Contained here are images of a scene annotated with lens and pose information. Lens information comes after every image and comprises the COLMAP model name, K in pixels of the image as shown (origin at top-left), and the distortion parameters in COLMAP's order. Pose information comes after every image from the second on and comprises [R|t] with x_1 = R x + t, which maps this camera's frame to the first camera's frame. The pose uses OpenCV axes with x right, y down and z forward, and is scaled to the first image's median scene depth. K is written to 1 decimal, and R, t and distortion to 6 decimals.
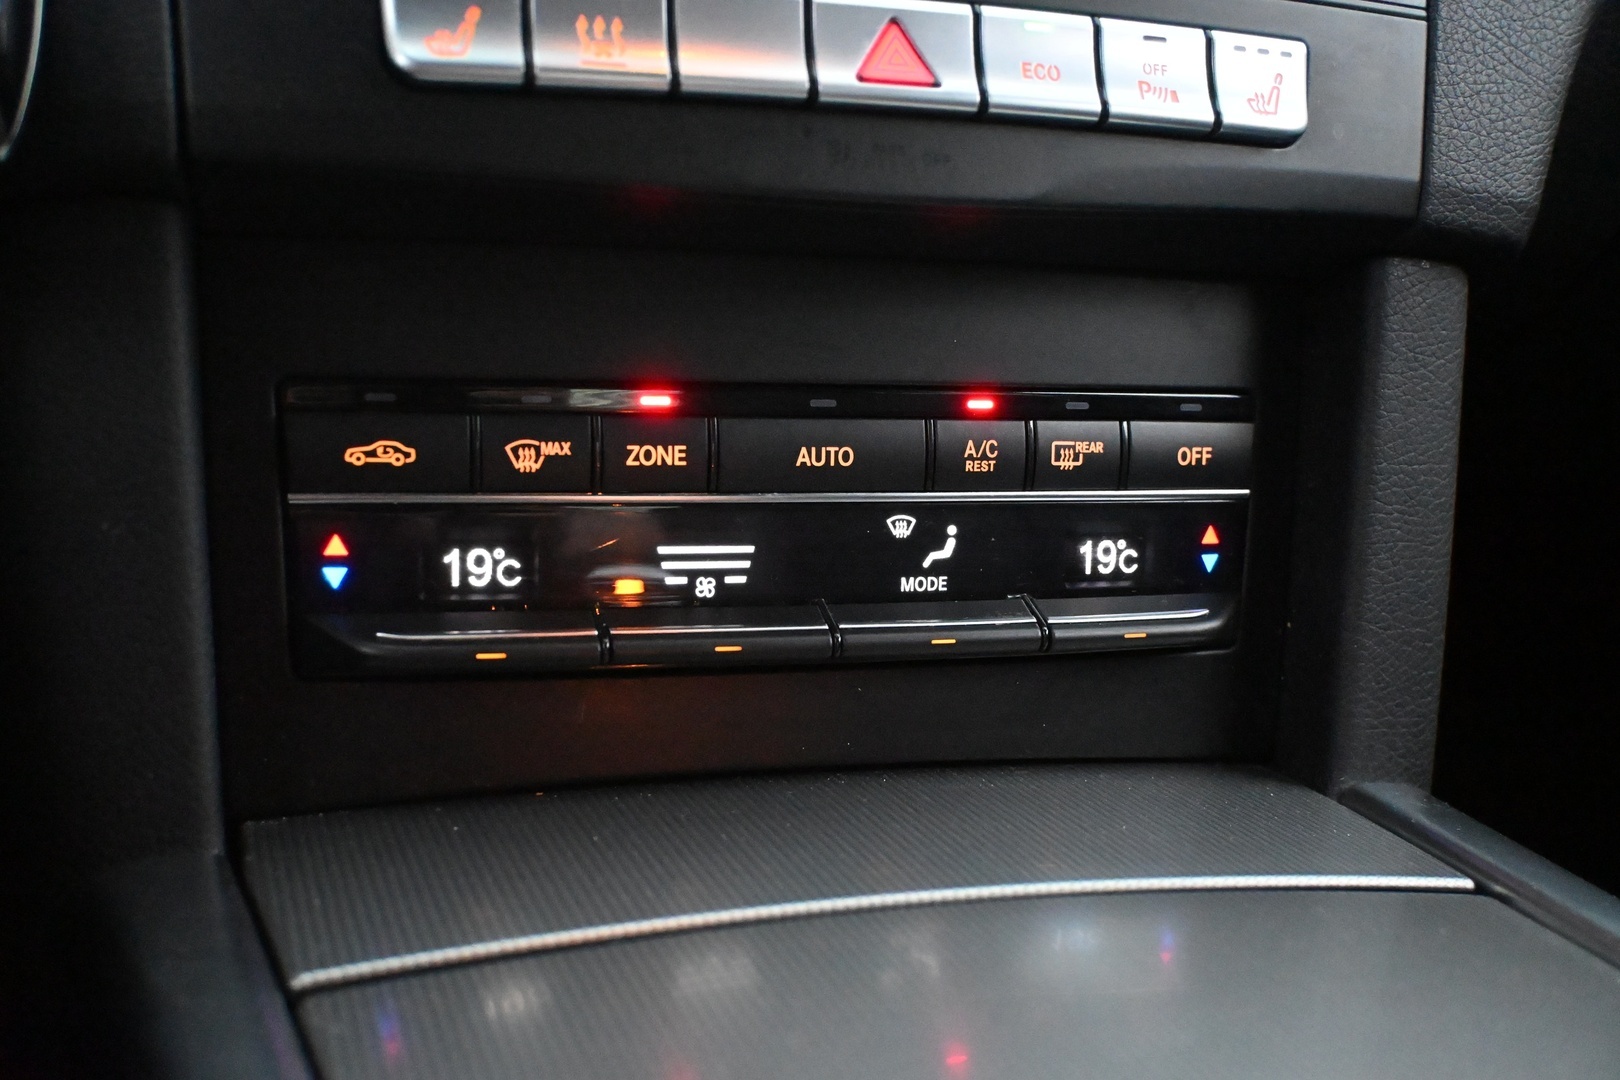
lens RADIAL K [[1857.9, 0, 806.4], [0, 1857.9, 544.0], [0, 0, 1]] dist [-0.011596, 0.000000]
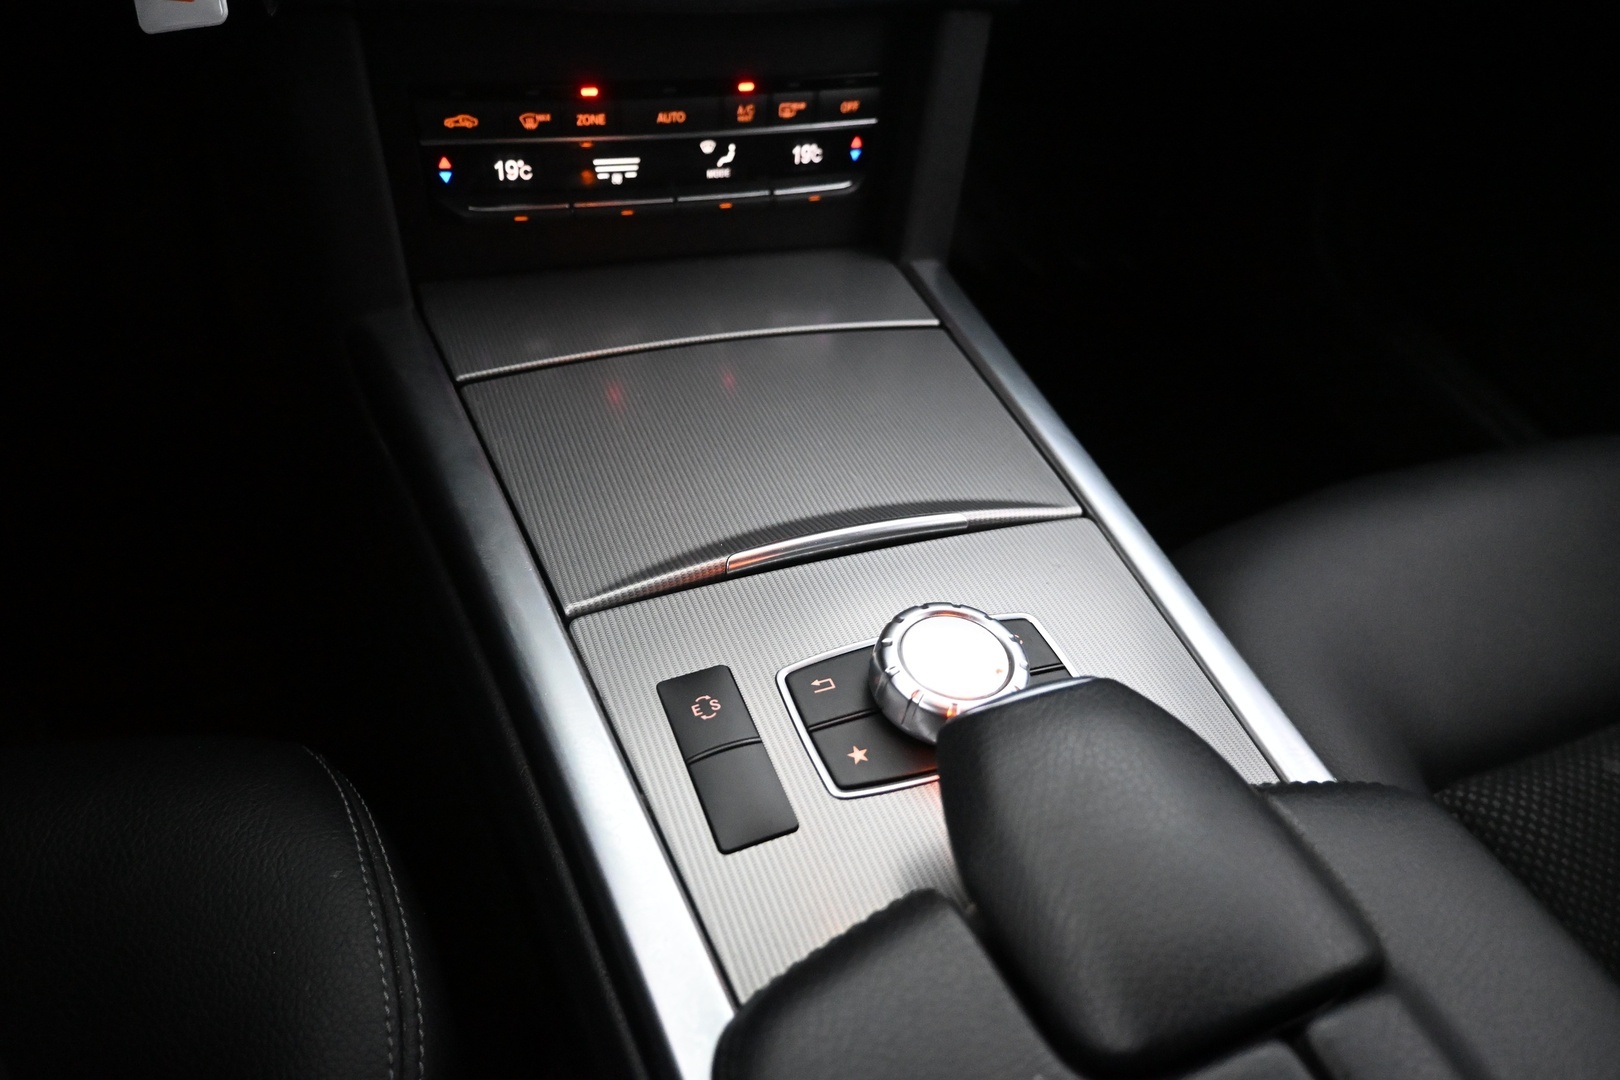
lens RADIAL K [[1111.8, 0, 819.5], [0, 1111.8, 535.2], [0, 0, 1]] dist [0.003032, -0.000248]
pose [[0.995579, 0.005196, 0.093784, 0.064557], [-0.052679, 0.857540, 0.511713, -0.307634], [-0.077764, -0.514392, 0.854022, -0.371474]]
